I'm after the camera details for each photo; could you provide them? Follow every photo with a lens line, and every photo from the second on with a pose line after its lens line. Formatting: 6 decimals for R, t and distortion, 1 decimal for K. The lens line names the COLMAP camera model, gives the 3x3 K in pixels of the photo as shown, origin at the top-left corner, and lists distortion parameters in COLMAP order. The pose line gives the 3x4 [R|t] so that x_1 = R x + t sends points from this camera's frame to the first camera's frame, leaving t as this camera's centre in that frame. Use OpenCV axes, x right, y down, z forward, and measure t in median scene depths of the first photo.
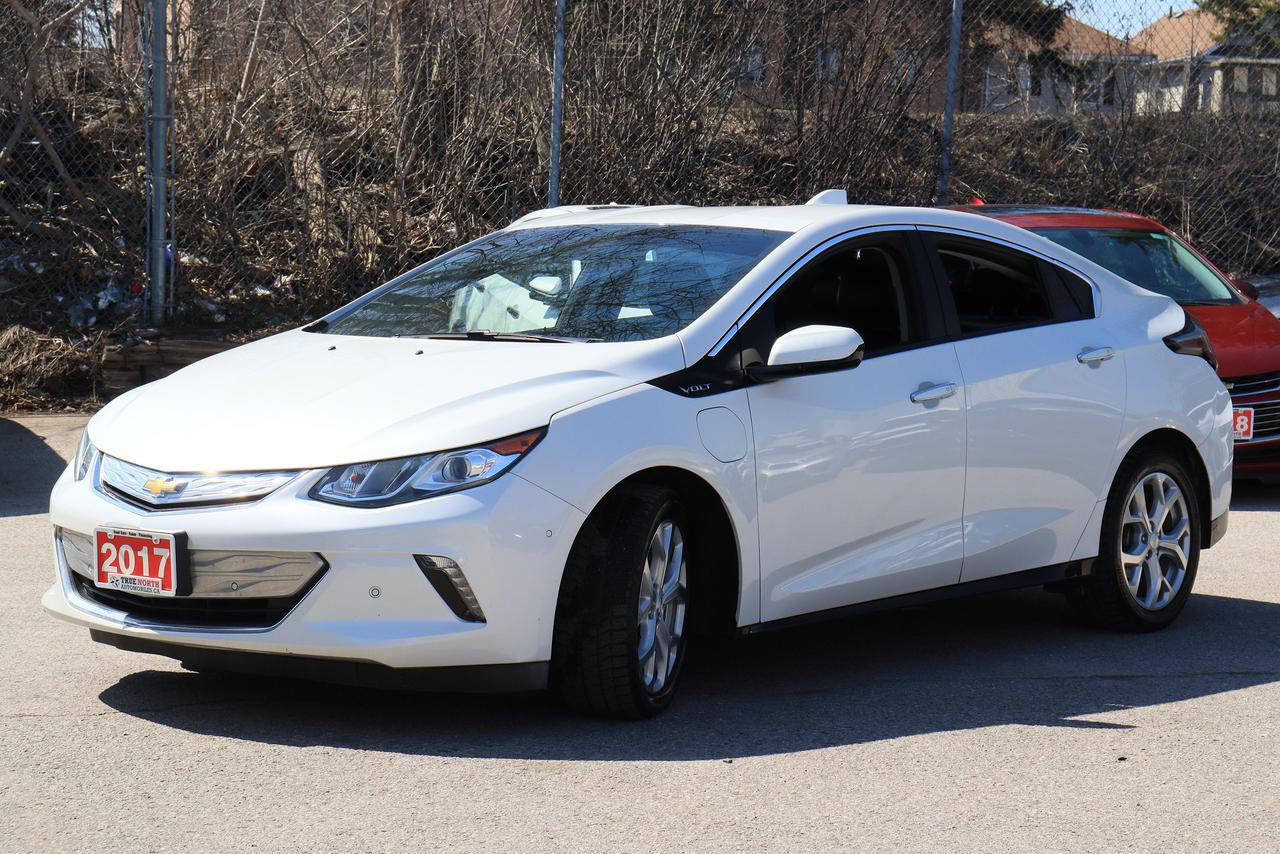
lens RADIAL K [[2637.4, 0, 640.4], [0, 2637.4, 425.0], [0, 0, 1]] dist [-0.037184, 0.000000]
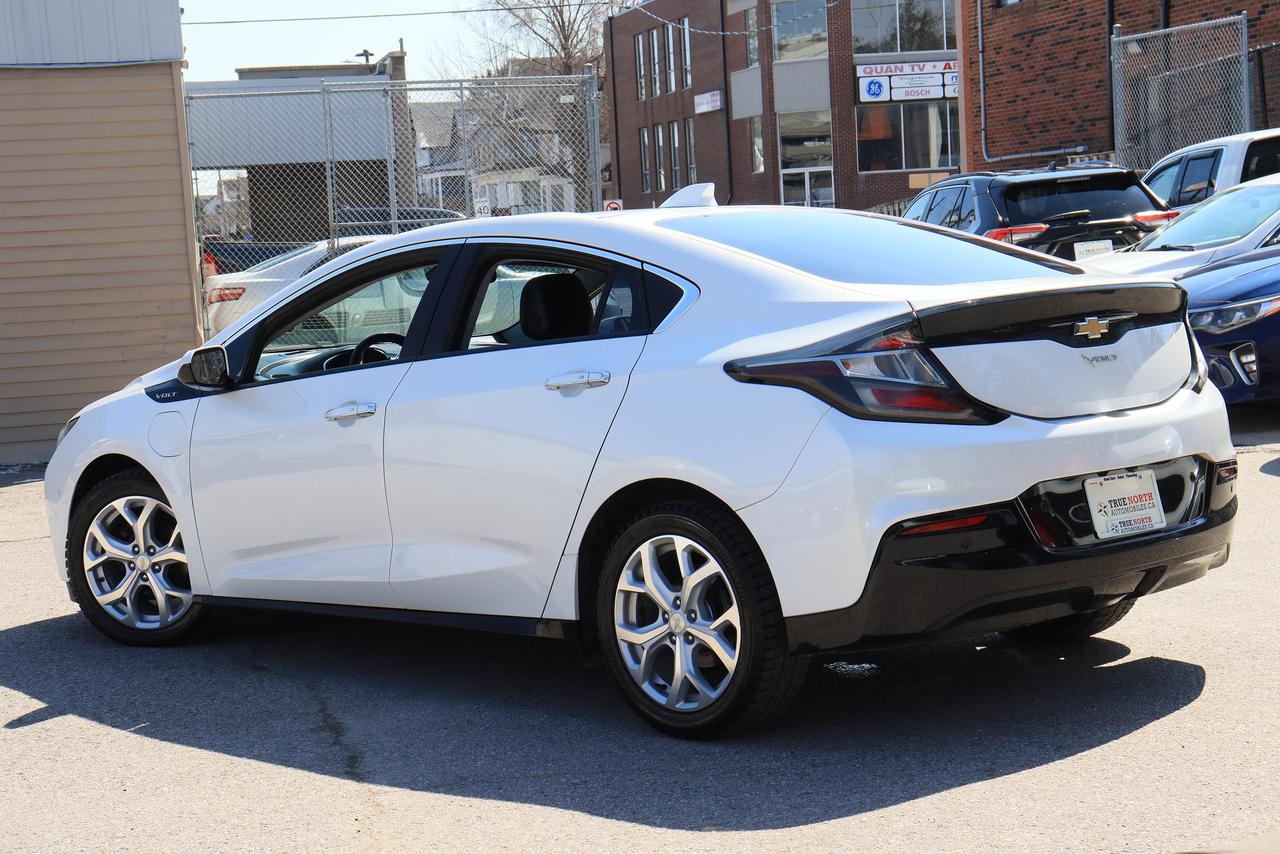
lens RADIAL K [[2331.4, 0, 638.1], [0, 2331.4, 426.6], [0, 0, 1]] dist [0.150671, 0.000000]
pose [[-0.093329, 0.062475, -0.993673, 0.911465], [-0.010008, 0.997920, 0.063682, -0.059485], [0.995585, 0.015888, -0.092509, 1.093735]]
